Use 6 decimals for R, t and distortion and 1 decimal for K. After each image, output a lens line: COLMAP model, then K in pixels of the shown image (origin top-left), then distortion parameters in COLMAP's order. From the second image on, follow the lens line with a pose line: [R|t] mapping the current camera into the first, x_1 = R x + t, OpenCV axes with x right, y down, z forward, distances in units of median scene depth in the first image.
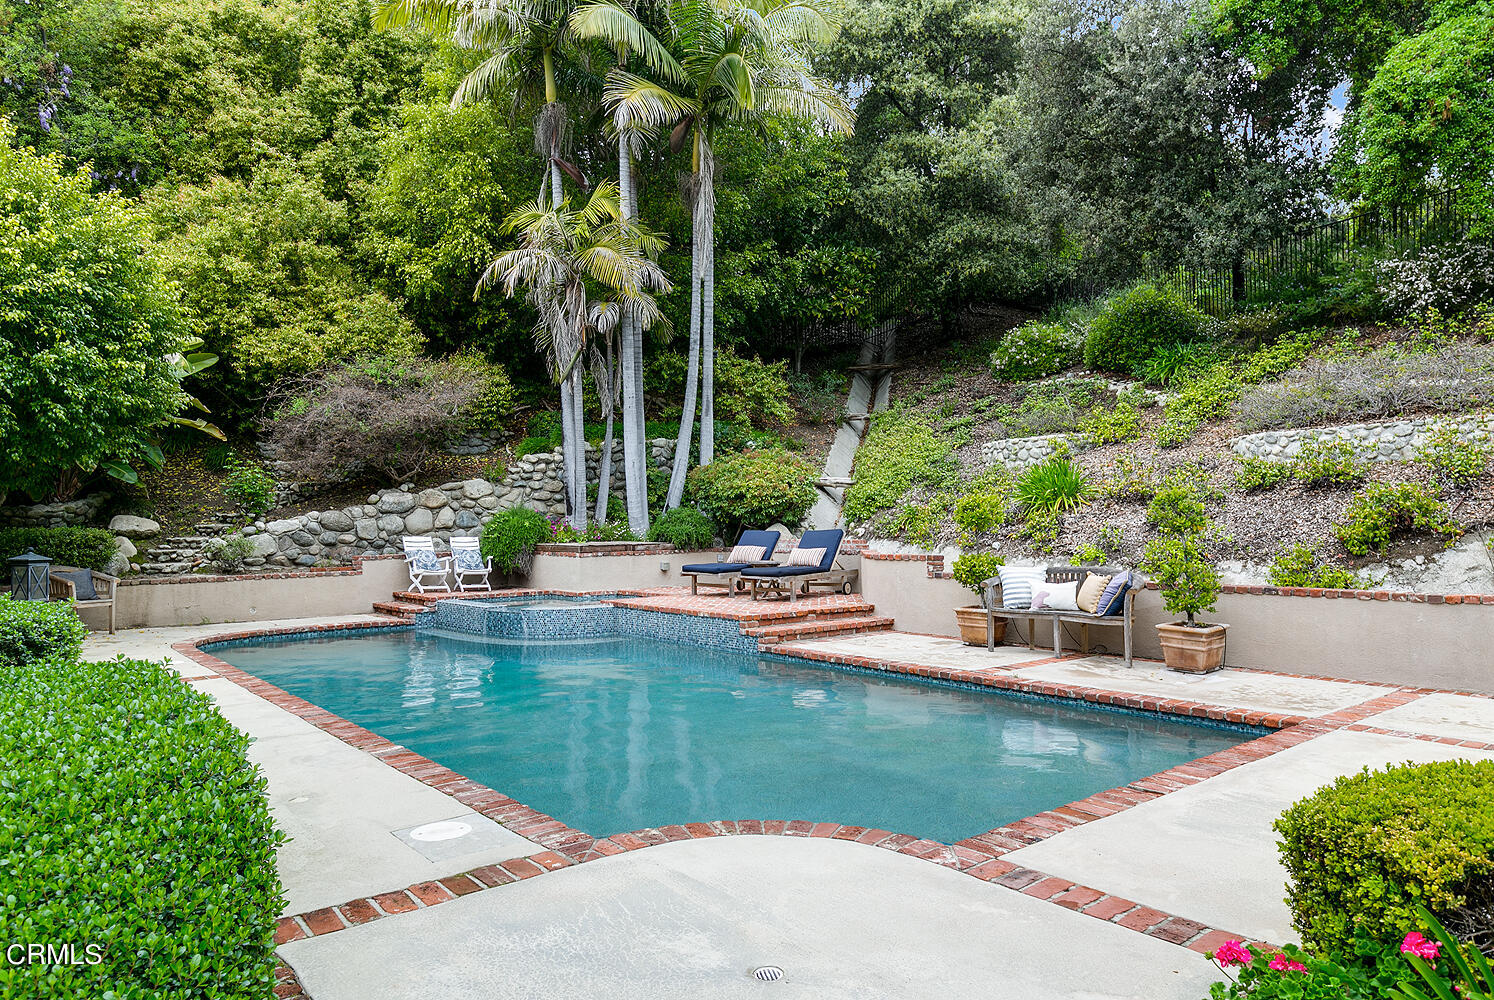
lens RADIAL K [[918.2, 0, 742.1], [0, 918.2, 509.6], [0, 0, 1]] dist [-0.003079, 0.001516]
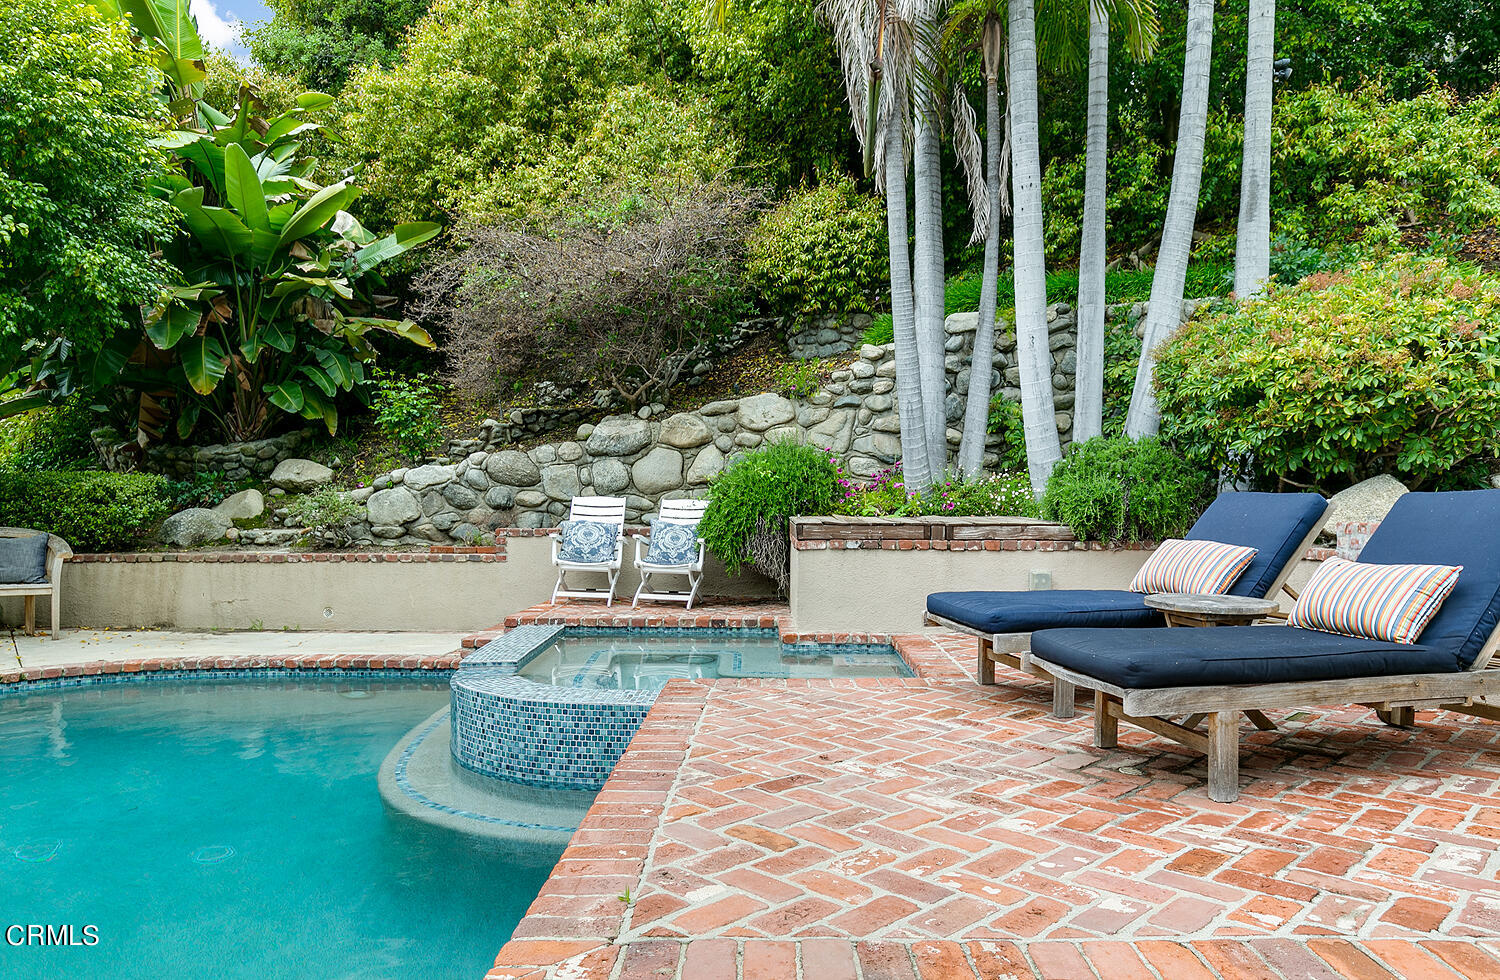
lens RADIAL K [[1038.7, 0, 754.3], [0, 1038.7, 489.4], [0, 0, 1]] dist [-0.004838, -0.001146]
pose [[0.774514, 0.011609, -0.632450, 0.114413], [-0.005234, 0.999915, 0.011944, 0.019452], [0.632535, -0.005940, 0.774509, 0.658219]]
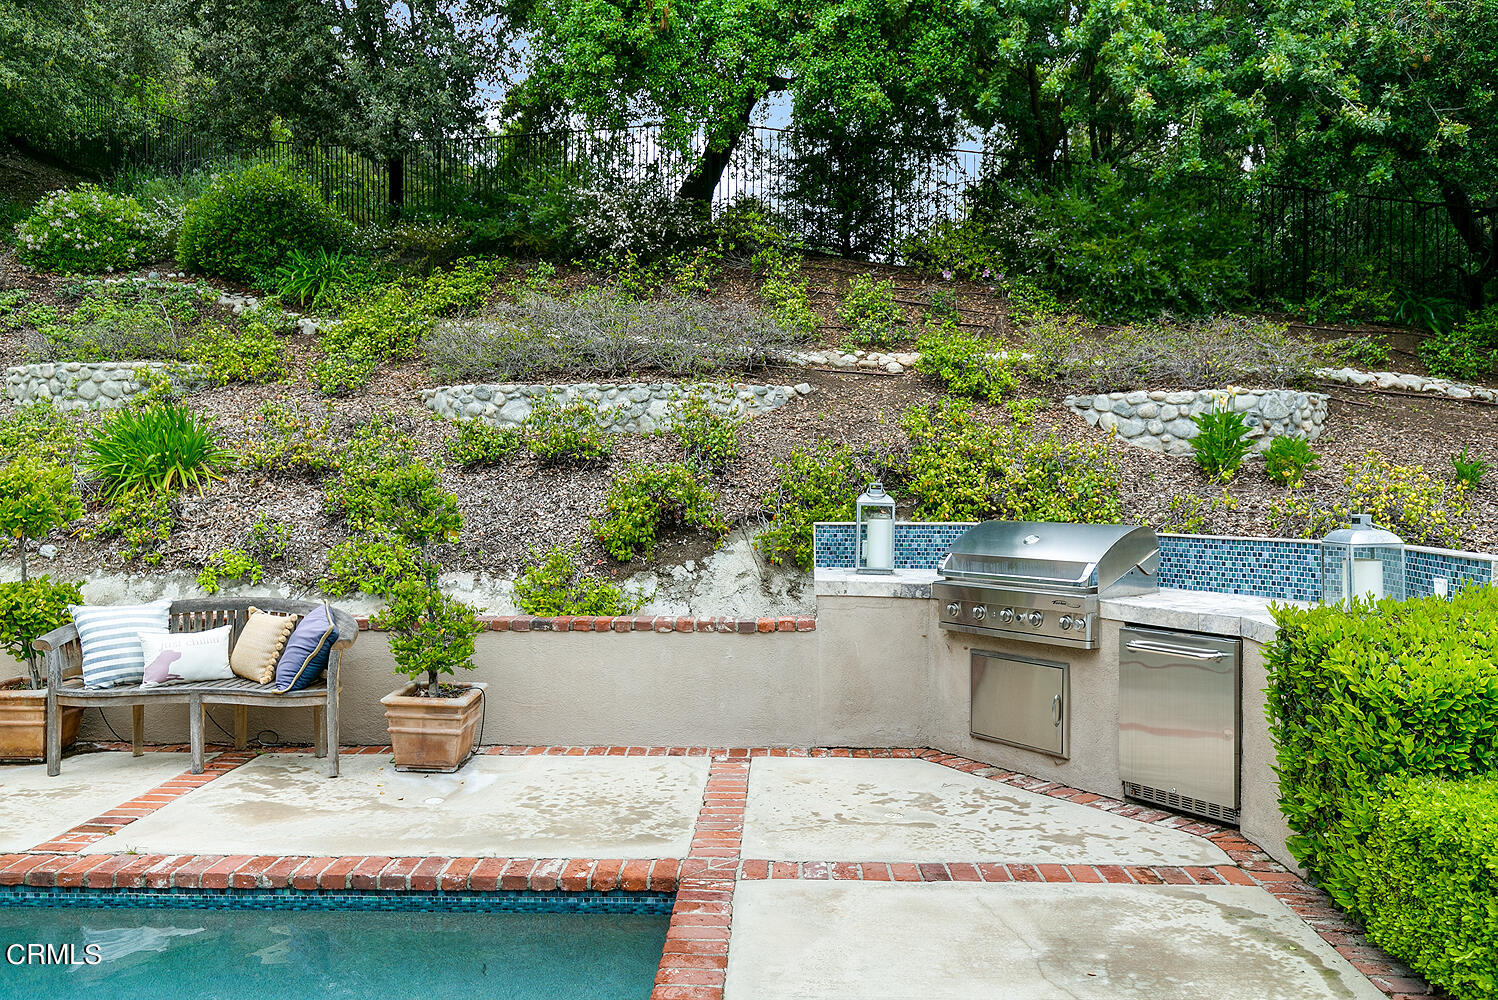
lens RADIAL K [[1107.5, 0, 740.8], [0, 1107.5, 472.3], [0, 0, 1]] dist [-0.004044, 0.004229]
pose [[0.650165, 0.012556, 0.759689, 0.036337], [-0.018300, 0.999832, -0.000864, -0.014851], [-0.759573, -0.013341, 0.650285, 0.226855]]
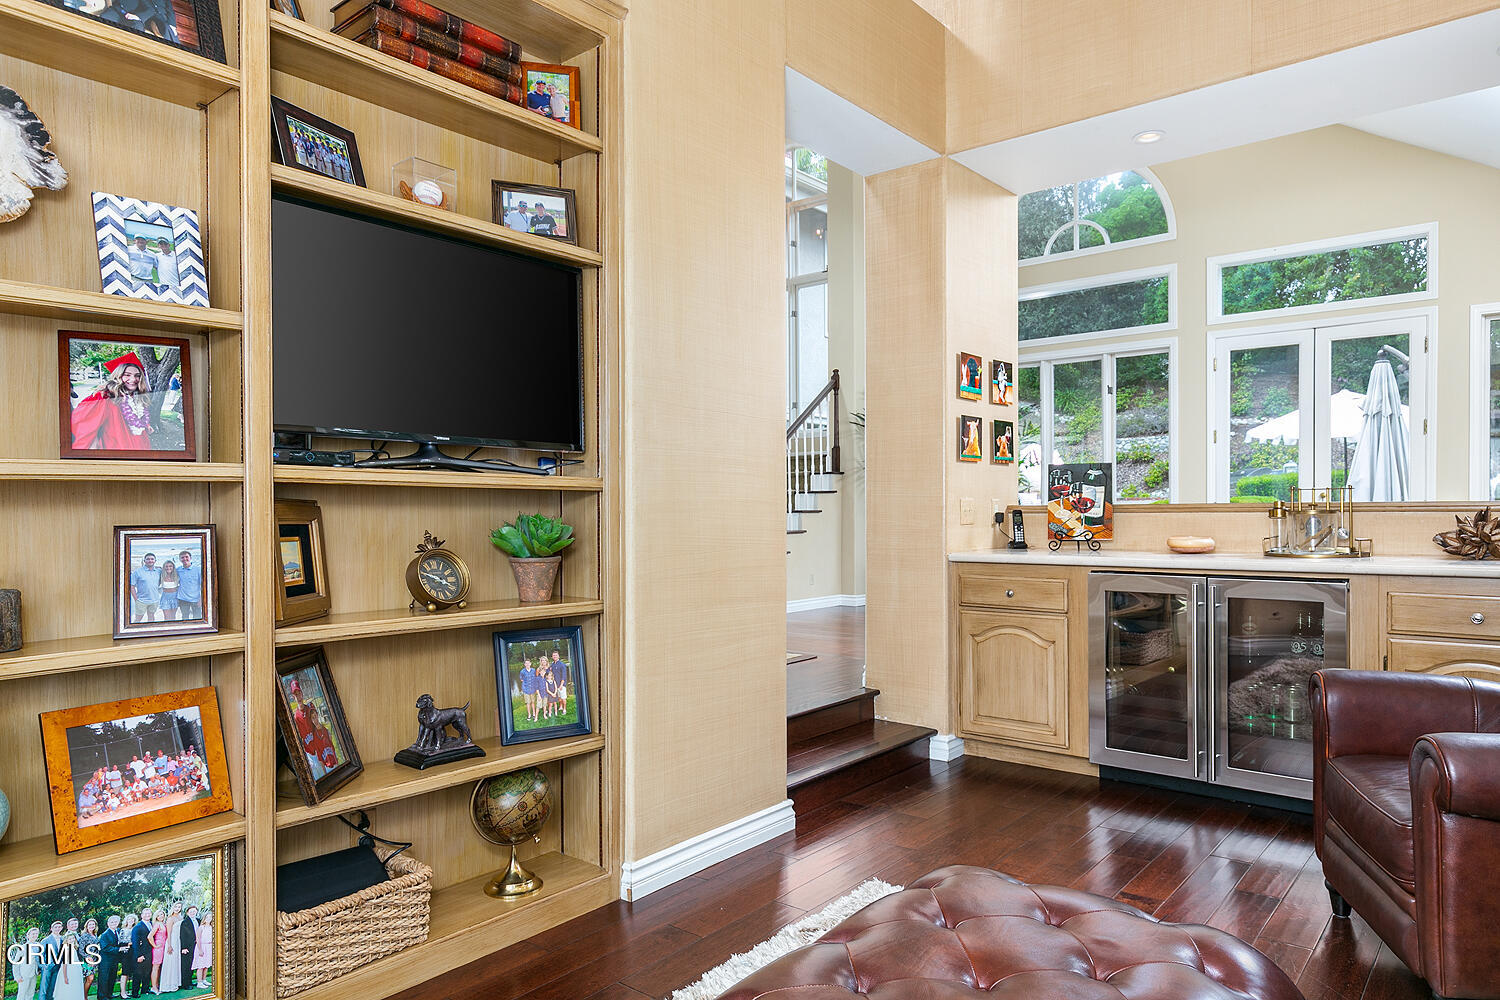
lens RADIAL K [[921.9, 0, 752.4], [0, 921.9, 501.0], [0, 0, 1]] dist [-0.003079, 0.001516]
pose [[0.984356, -0.000489, 0.176188, -0.619751], [-0.000968, 0.999966, 0.008183, 0.045141], [-0.176186, -0.008225, 0.984322, -0.941568]]
